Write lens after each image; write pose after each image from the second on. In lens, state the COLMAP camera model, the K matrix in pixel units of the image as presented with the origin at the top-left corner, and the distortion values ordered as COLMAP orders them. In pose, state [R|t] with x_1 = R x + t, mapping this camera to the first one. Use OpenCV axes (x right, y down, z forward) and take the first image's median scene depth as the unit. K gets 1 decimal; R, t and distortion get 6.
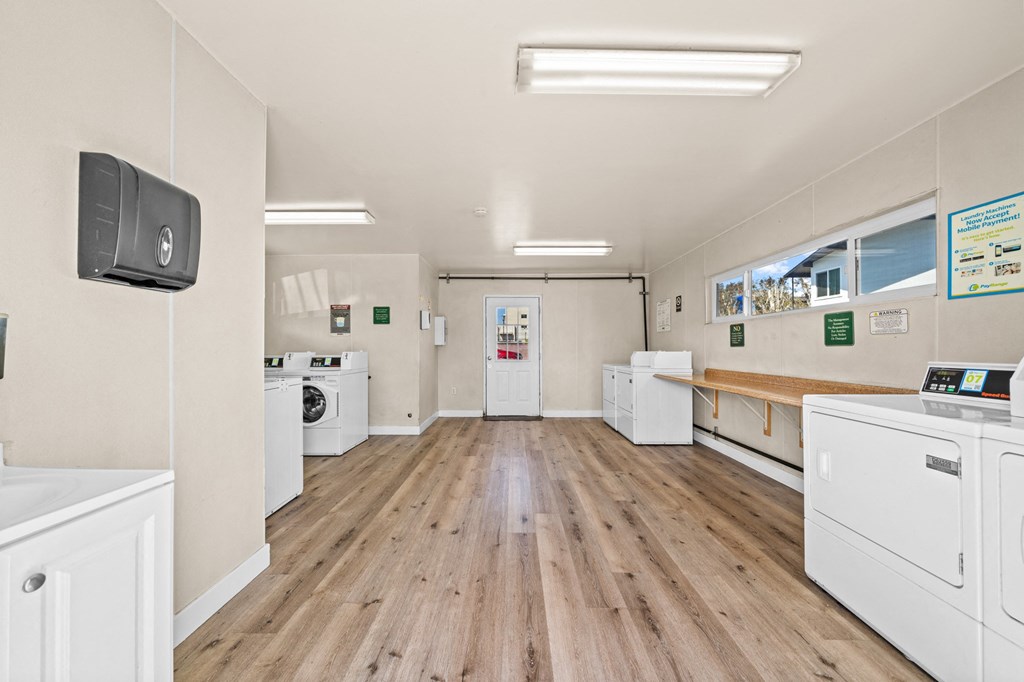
lens RADIAL K [[348.6, 0, 512.0], [0, 348.6, 341.0], [0, 0, 1]] dist [-0.000112, 0.000000]
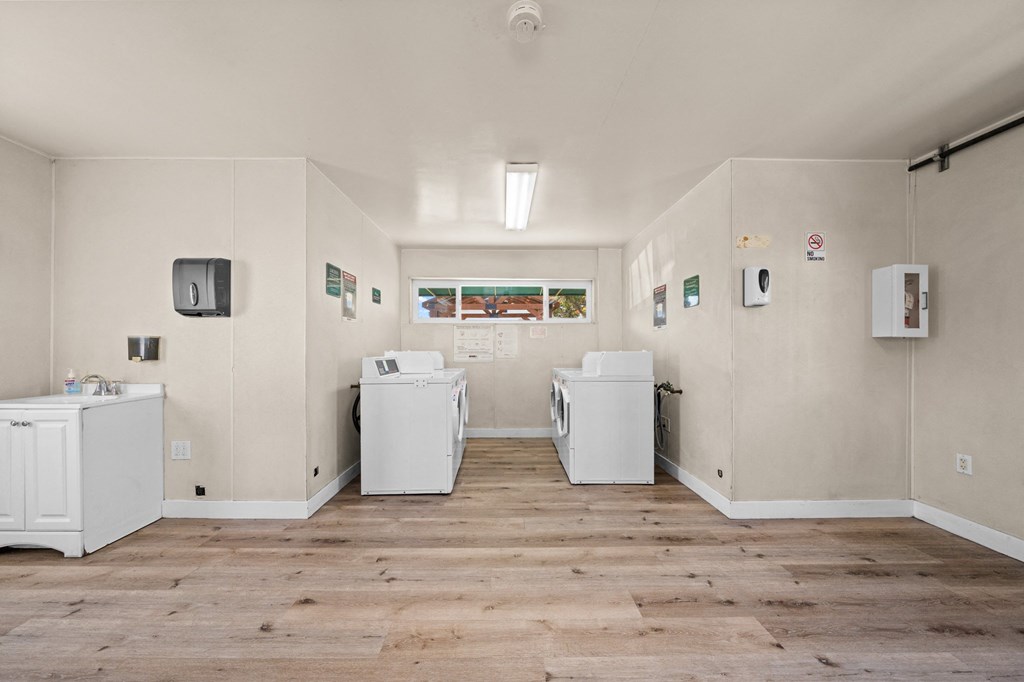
lens RADIAL K [[353.2, 0, 507.5], [0, 353.2, 344.8], [0, 0, 1]] dist [-0.005146, 0.000018]
pose [[0.013592, -0.007460, -0.999880, 0.441963], [0.025903, 0.999639, -0.007106, 0.028746], [0.999572, -0.025803, 0.013781, 1.272431]]
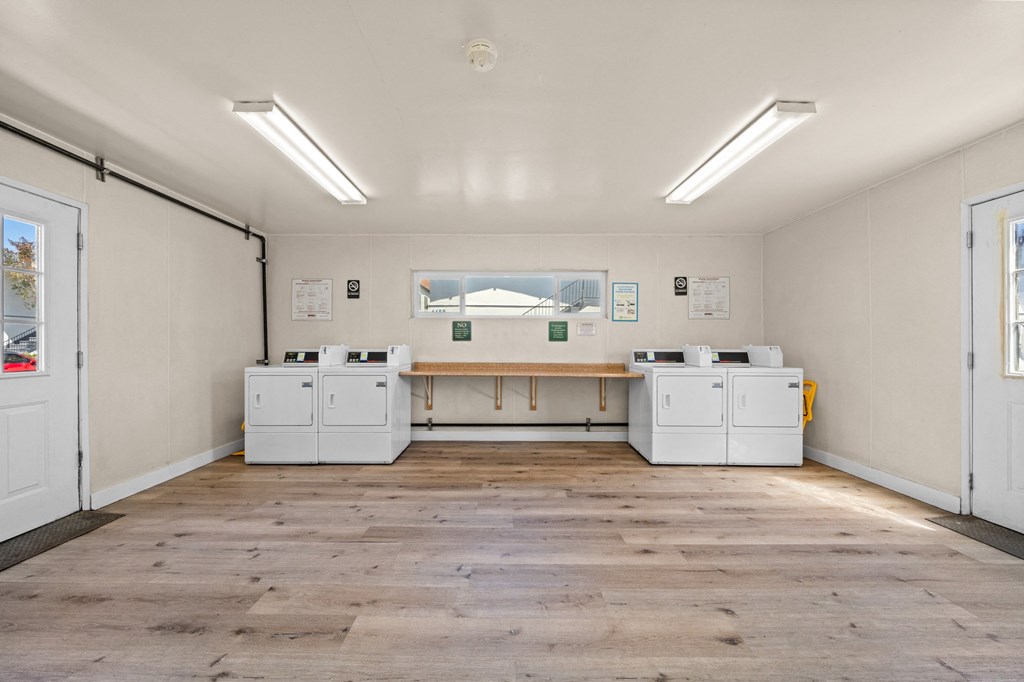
lens RADIAL K [[352.0, 0, 503.6], [0, 352.0, 341.8], [0, 0, 1]] dist [-0.005671, -0.000186]
pose [[0.005627, 0.006530, 0.999963, -0.743229], [-0.026704, 0.999623, -0.006378, 0.033245], [-0.999628, -0.026667, 0.005799, 1.263084]]
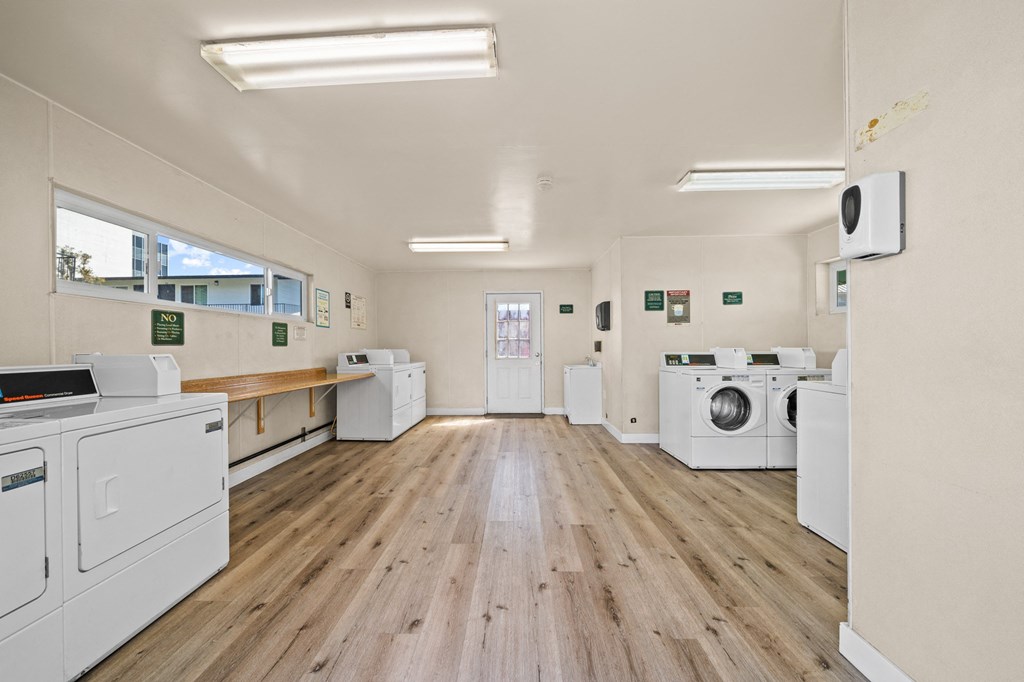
lens RADIAL K [[352.0, 0, 503.6], [0, 352.0, 341.8], [0, 0, 1]] dist [-0.005671, -0.000186]
pose [[-0.999376, 0.008883, 0.034199, -0.020176], [0.007479, 0.999132, -0.040983, 0.061572], [-0.034534, -0.040702, -0.998574, 2.422463]]
